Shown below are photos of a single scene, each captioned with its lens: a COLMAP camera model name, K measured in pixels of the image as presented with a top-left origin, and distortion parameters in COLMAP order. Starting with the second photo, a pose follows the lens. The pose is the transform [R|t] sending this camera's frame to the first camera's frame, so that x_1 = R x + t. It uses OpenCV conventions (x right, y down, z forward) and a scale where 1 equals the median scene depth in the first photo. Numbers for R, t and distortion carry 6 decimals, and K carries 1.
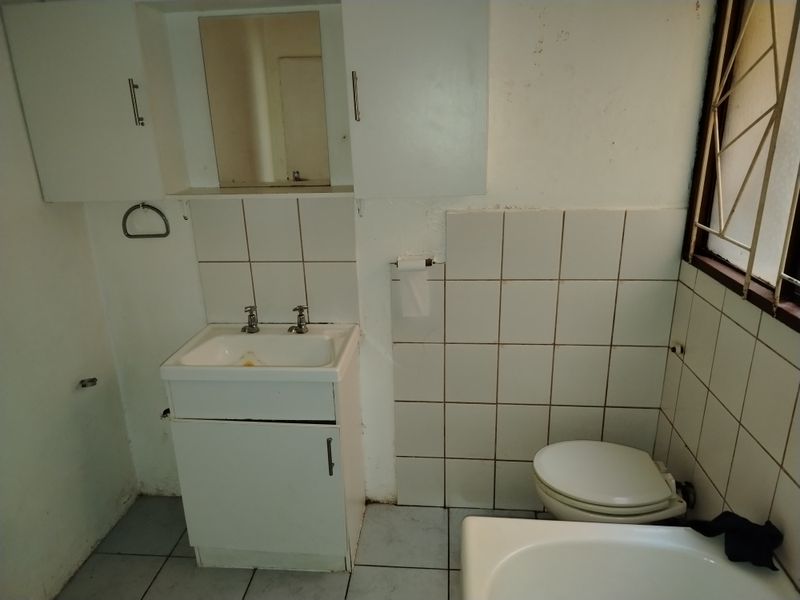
lens RADIAL K [[556.8, 0, 396.8], [0, 556.8, 300.7], [0, 0, 1]] dist [0.081718, -0.099924]
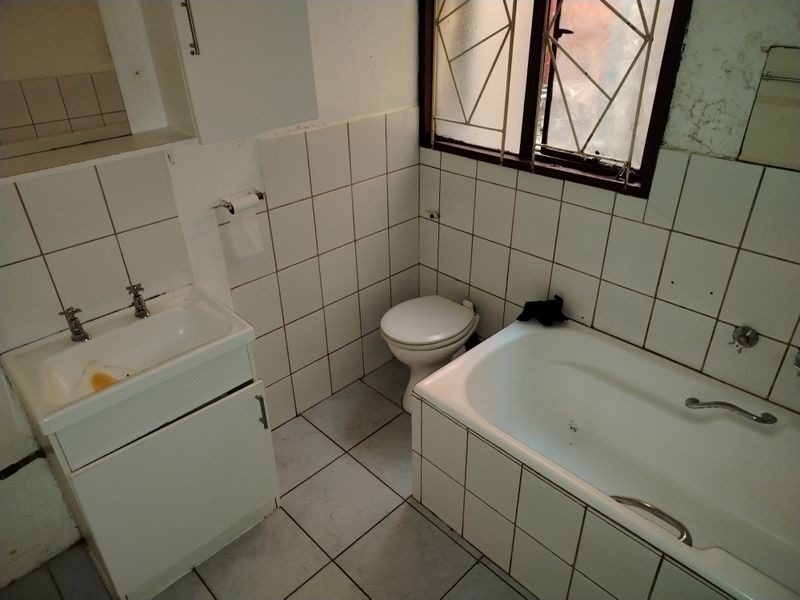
lens RADIAL K [[556.8, 0, 396.8], [0, 556.8, 300.7], [0, 0, 1]] dist [0.081718, -0.099924]
pose [[0.650909, -0.368416, 0.663767, -0.512157], [0.243209, 0.929464, 0.277390, -0.114089], [-0.719143, -0.019122, 0.694599, 0.134560]]
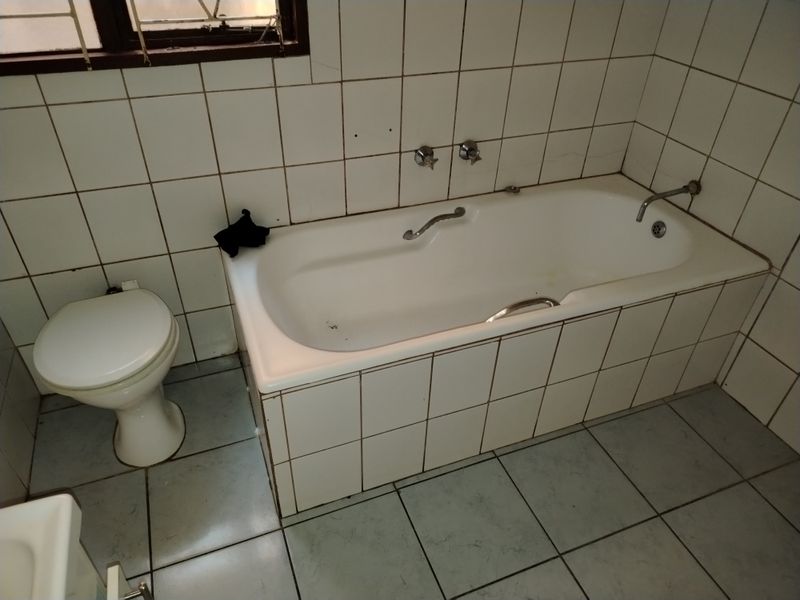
lens RADIAL K [[556.8, 0, 396.8], [0, 556.8, 300.7], [0, 0, 1]] dist [0.081718, -0.099924]
pose [[-0.450254, -0.523600, 0.723266, -0.417771], [0.271711, 0.691260, 0.669577, -0.184720], [-0.850556, 0.497999, -0.168975, 0.705253]]
